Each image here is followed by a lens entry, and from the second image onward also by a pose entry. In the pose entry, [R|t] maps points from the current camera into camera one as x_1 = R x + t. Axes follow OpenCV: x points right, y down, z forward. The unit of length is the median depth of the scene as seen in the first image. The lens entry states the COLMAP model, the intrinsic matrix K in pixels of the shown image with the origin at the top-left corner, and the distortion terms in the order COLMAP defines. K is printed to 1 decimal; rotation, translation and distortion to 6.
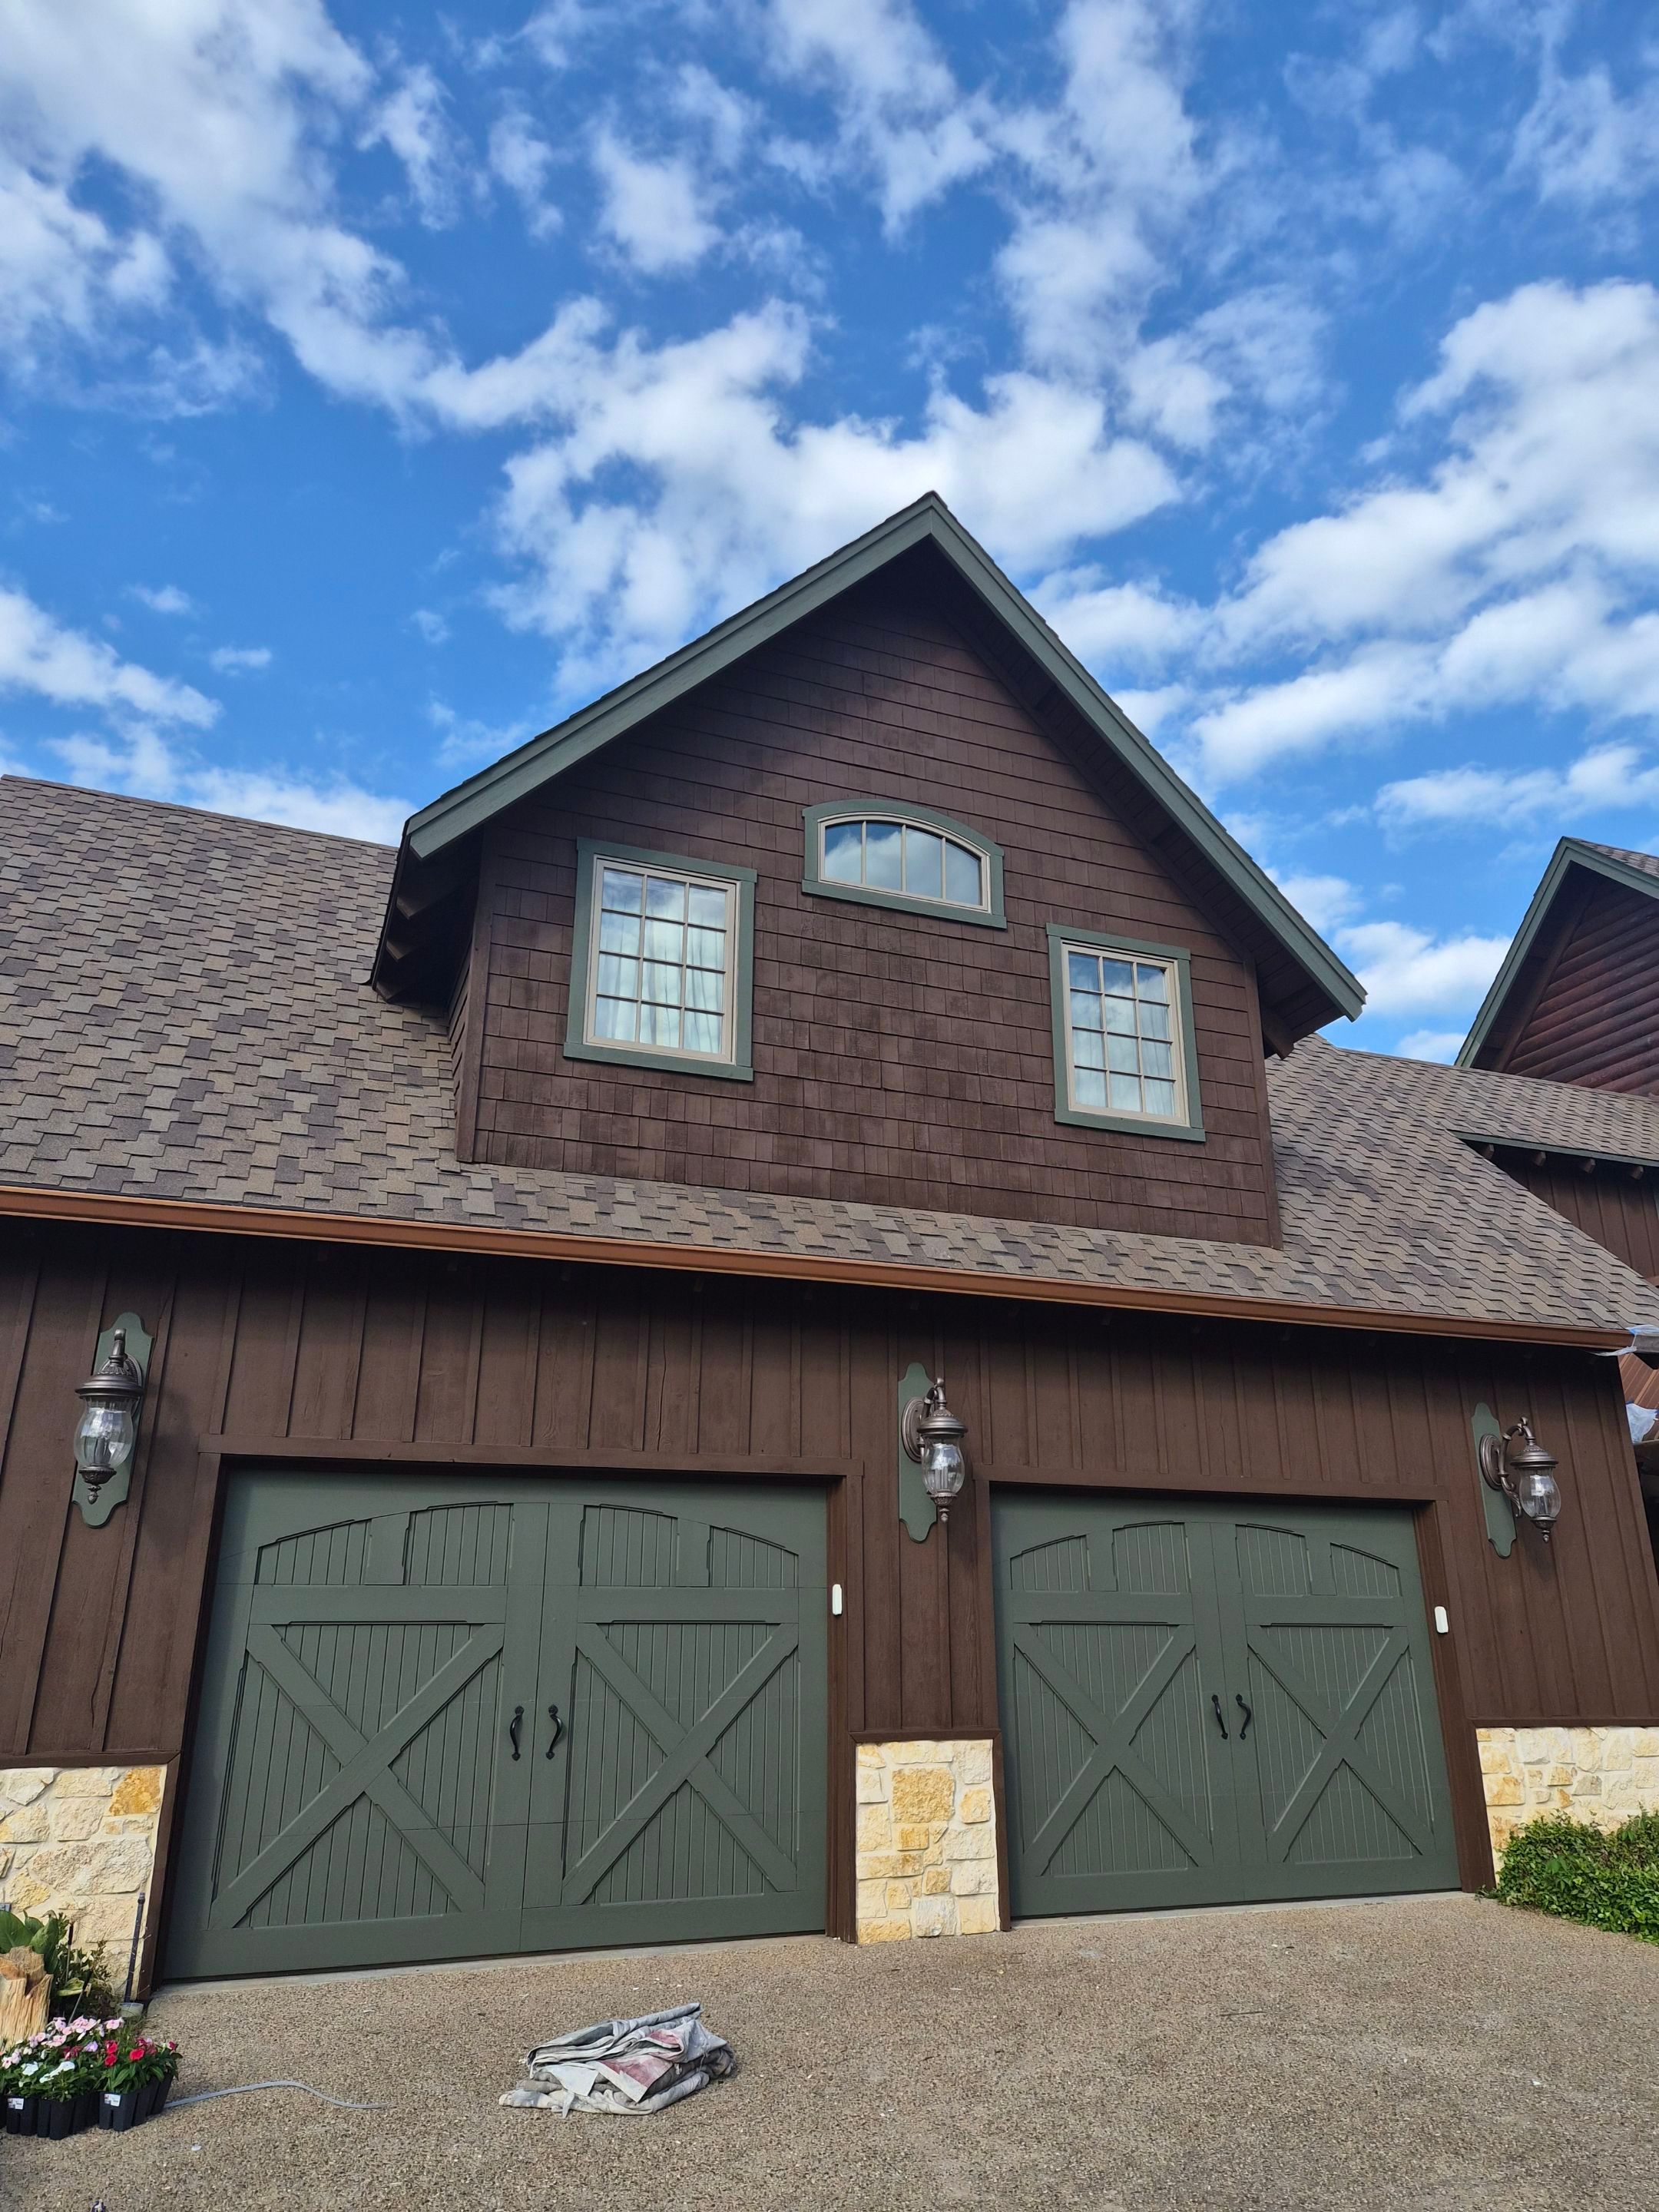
lens RADIAL K [[1486.0, 0, 818.2], [0, 1486.0, 1126.8], [0, 0, 1]] dist [0.074934, -0.074266]
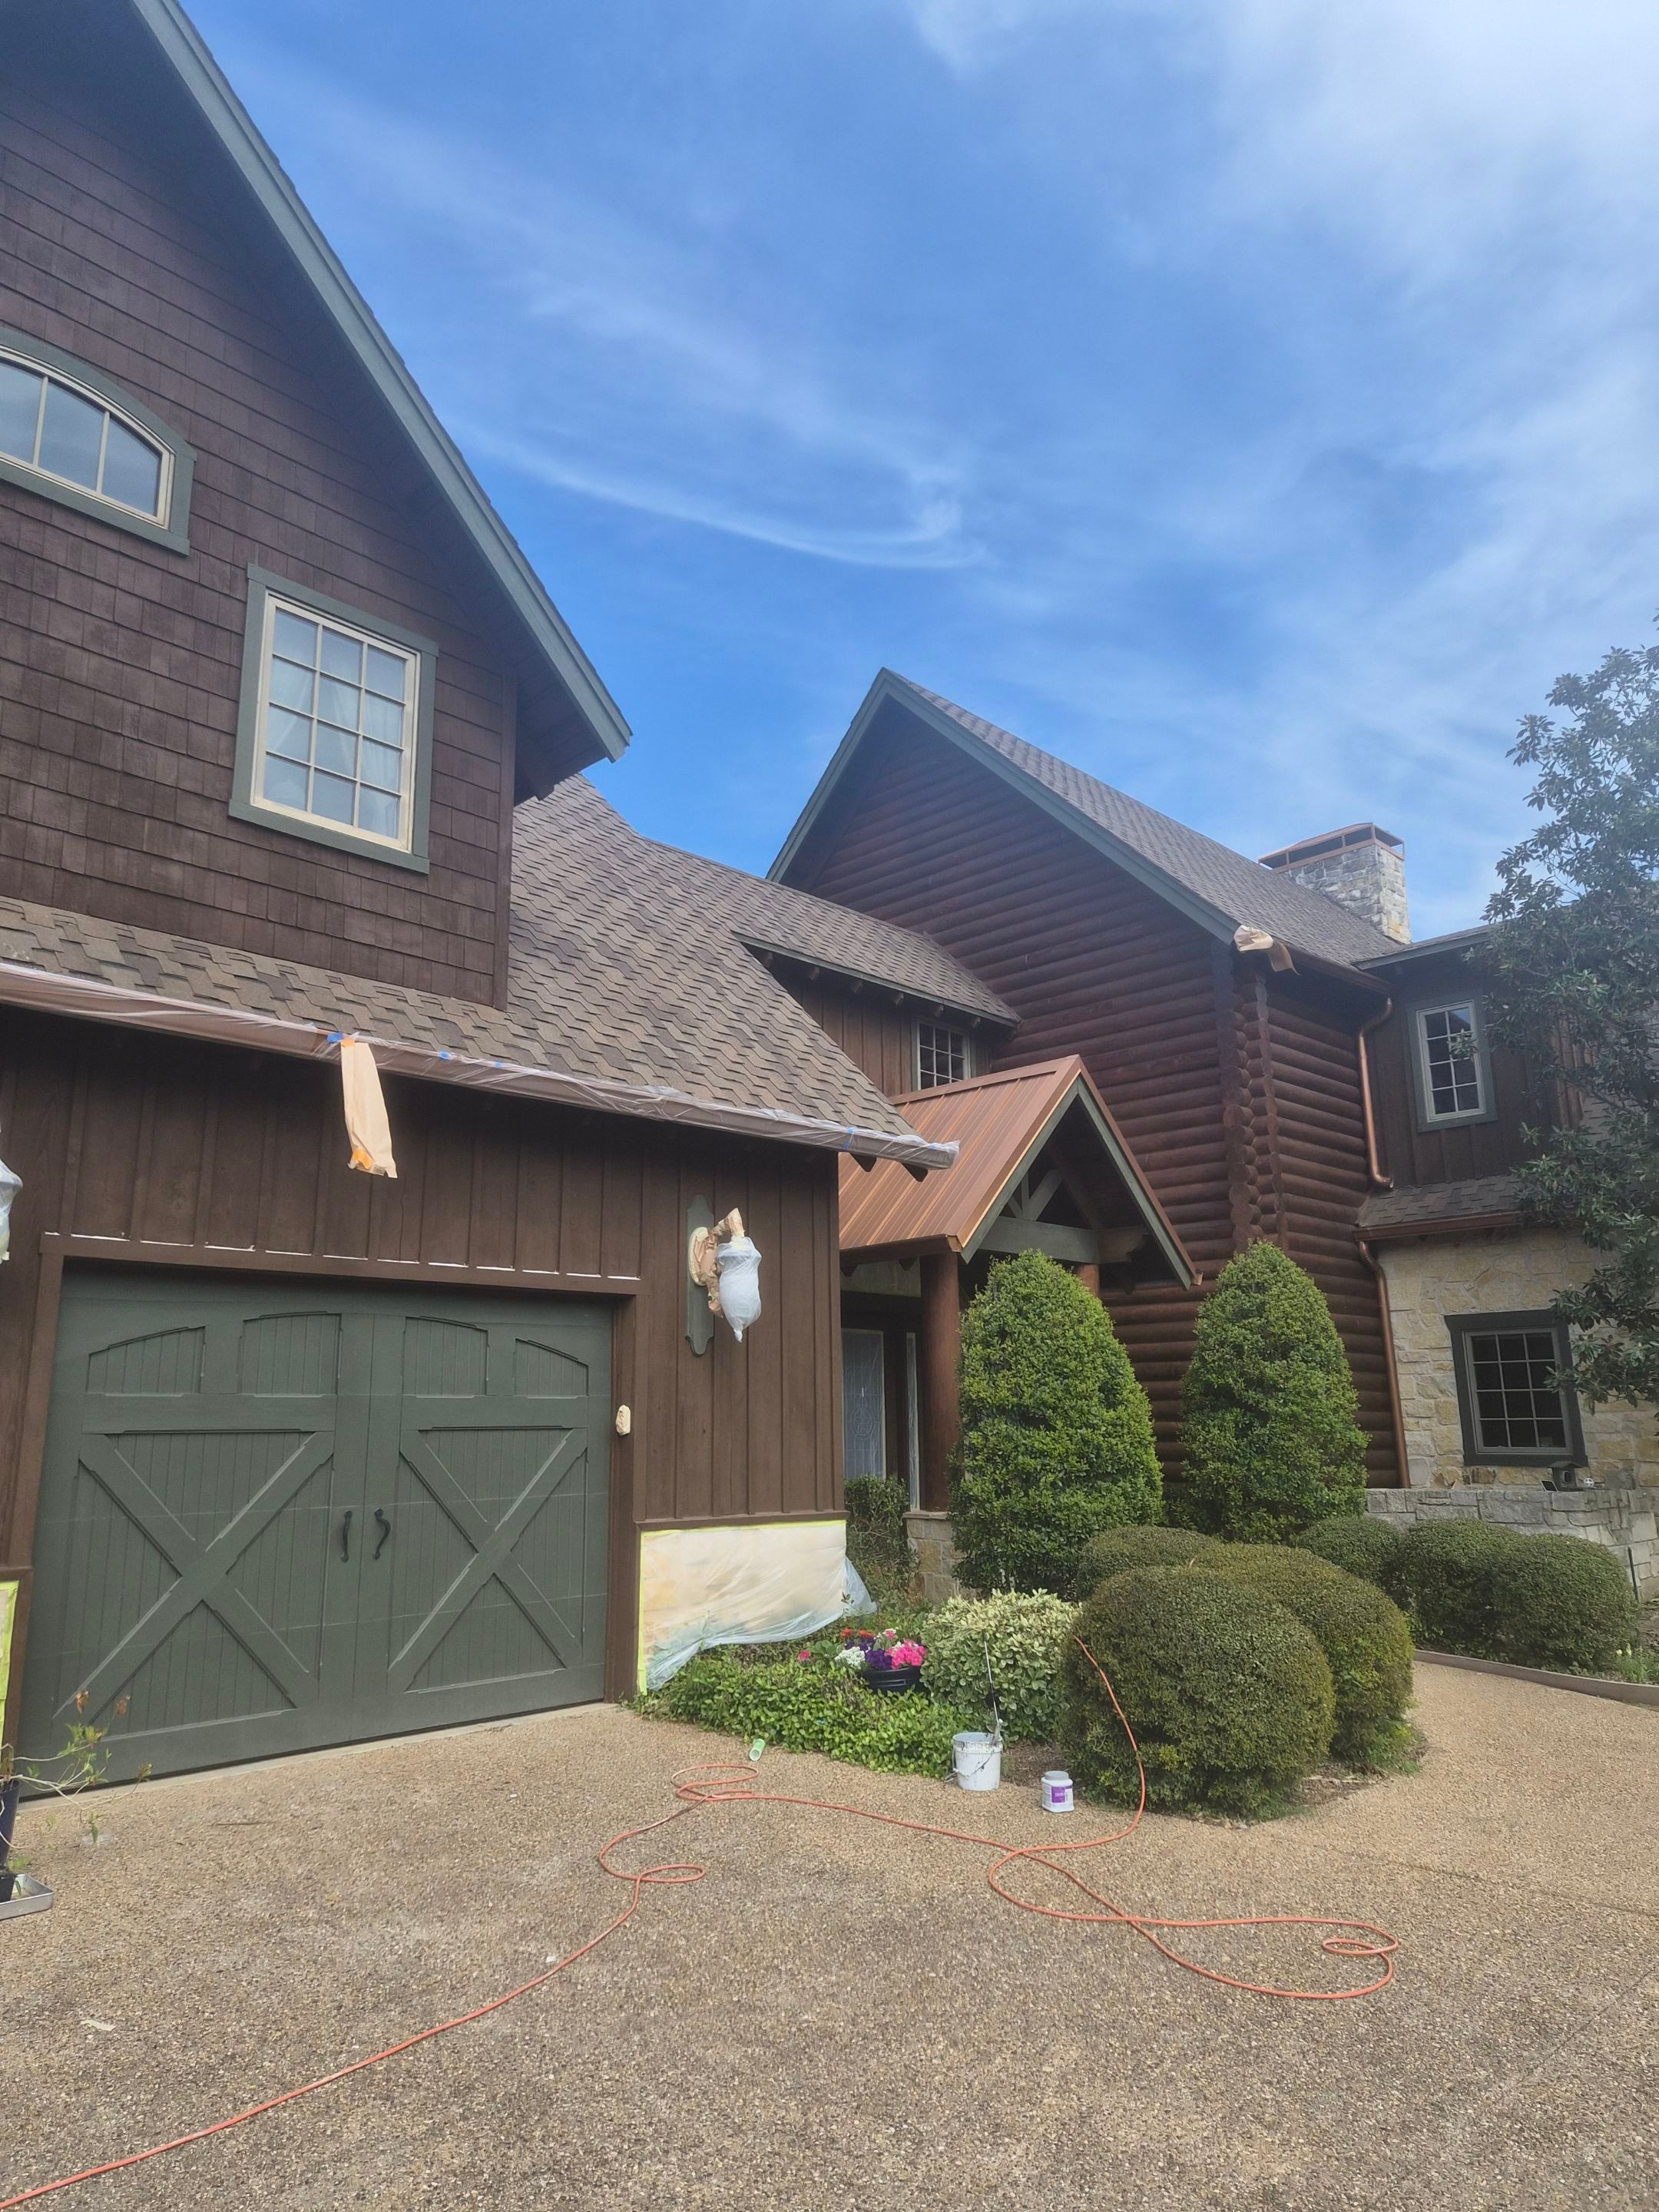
lens RADIAL K [[1491.1, 0, 824.3], [0, 1491.1, 1101.3], [0, 0, 1]] dist [0.074488, -0.057194]
pose [[0.907534, 0.079935, 0.412301, 0.129665], [-0.120180, 0.990095, 0.072579, 0.050684], [-0.402416, -0.115419, 0.908152, 0.135593]]
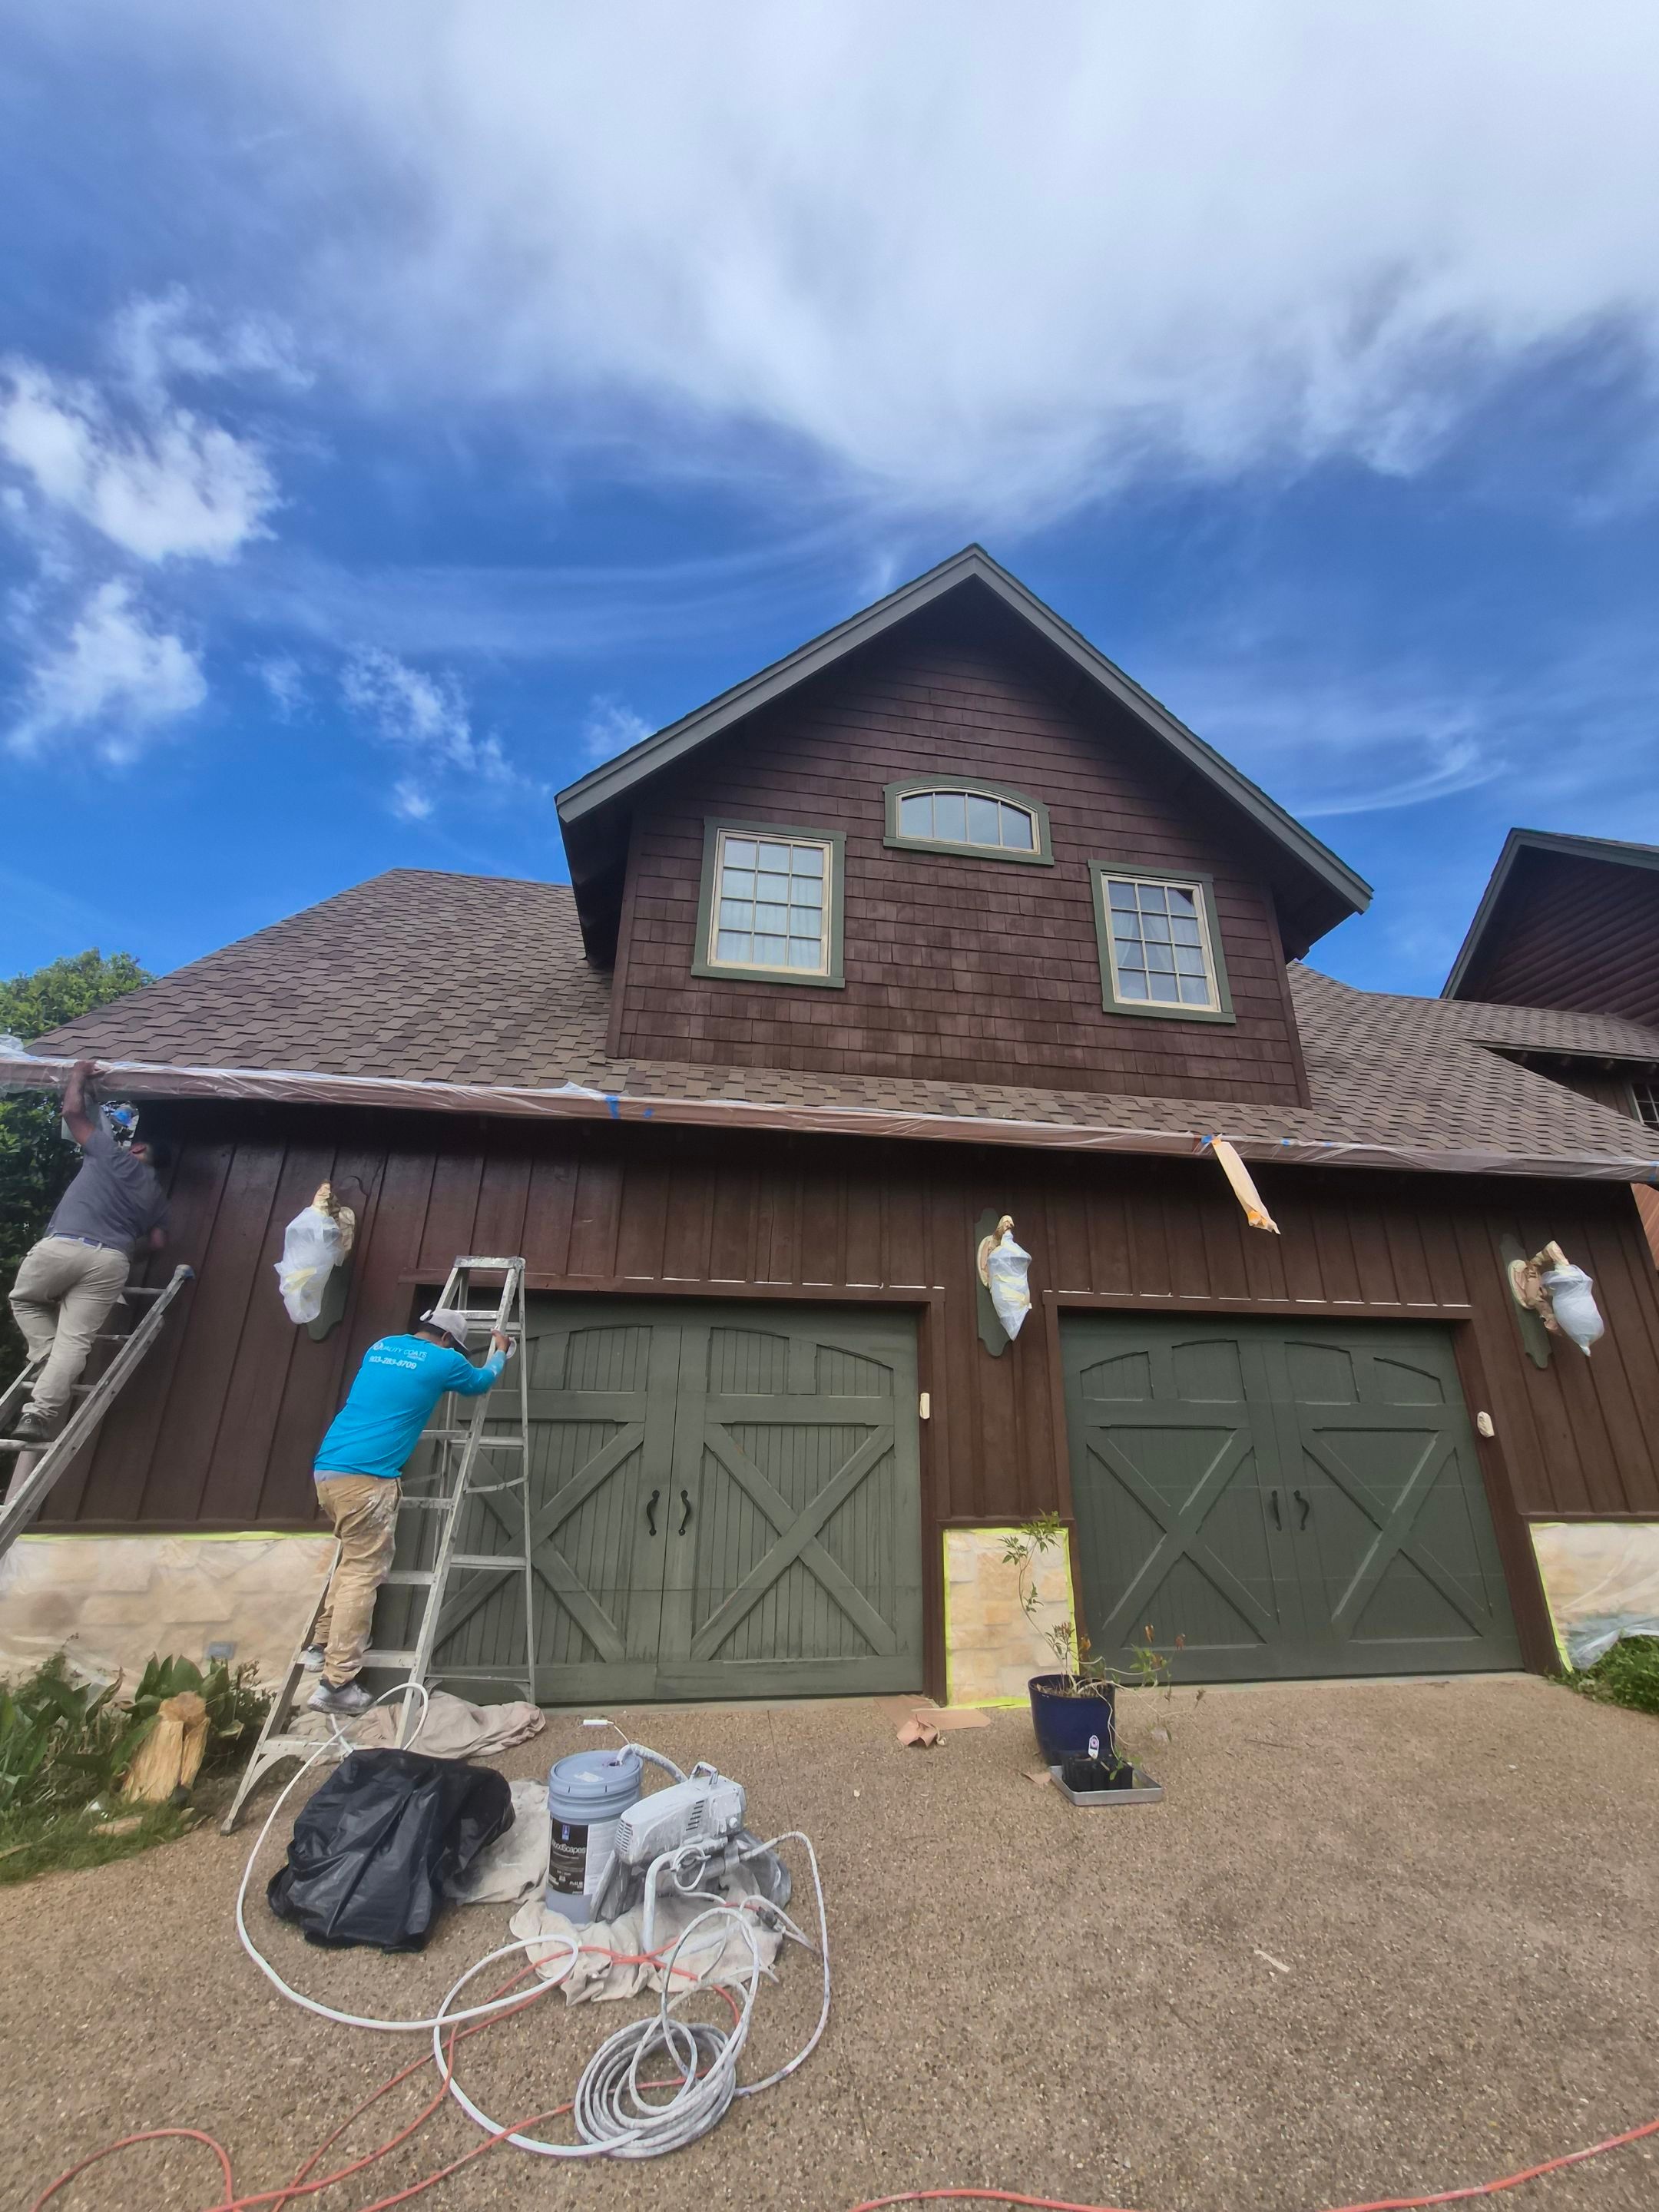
lens RADIAL K [[880.0, 0, 827.4], [0, 880.0, 1104.0], [0, 0, 1]] dist [-0.002858, 0.000019]
pose [[0.979860, -0.059742, -0.190541, 0.072005], [0.053823, 0.997898, -0.036095, 0.086169], [0.192297, 0.025113, 0.981015, 0.259488]]
